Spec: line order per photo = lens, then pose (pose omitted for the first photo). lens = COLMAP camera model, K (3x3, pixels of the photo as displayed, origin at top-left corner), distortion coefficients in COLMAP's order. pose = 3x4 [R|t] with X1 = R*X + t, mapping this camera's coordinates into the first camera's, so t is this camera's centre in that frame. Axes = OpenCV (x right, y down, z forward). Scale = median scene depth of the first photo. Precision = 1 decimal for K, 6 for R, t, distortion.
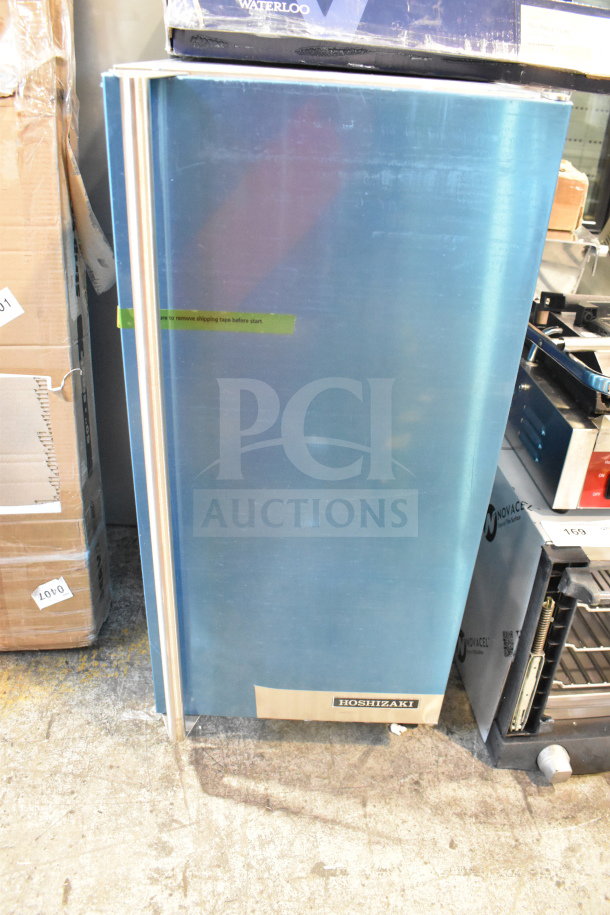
lens RADIAL K [[736.7, 0, 305.0], [0, 736.7, 457.5], [0, 0, 1]] dist [-0.089605, 0.005047]
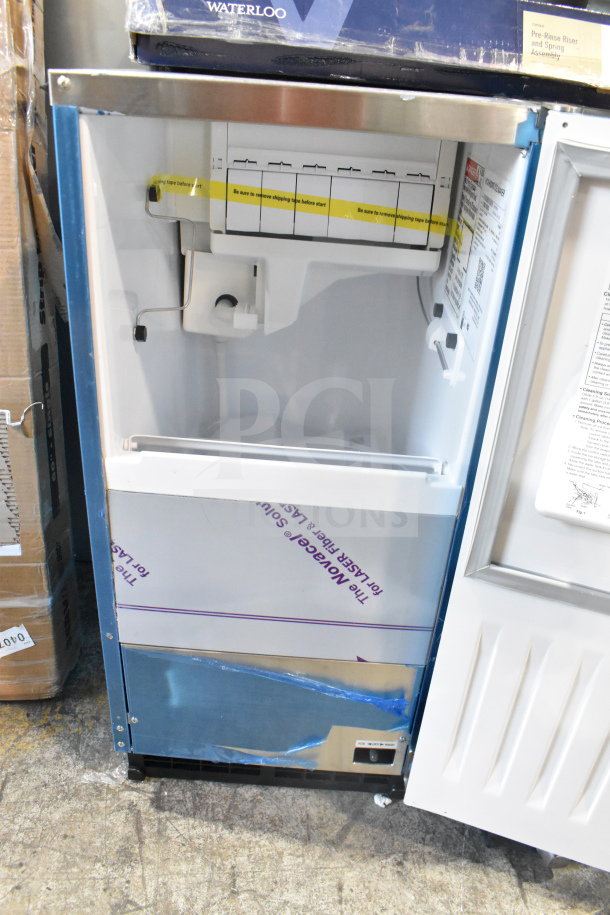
lens RADIAL K [[736.7, 0, 305.0], [0, 736.7, 457.5], [0, 0, 1]] dist [-0.089605, 0.005047]
pose [[0.999664, 0.018474, -0.018194, 0.043873], [-0.018997, 0.999398, -0.029039, -0.032171], [0.017647, 0.029375, 0.999413, 0.089101]]
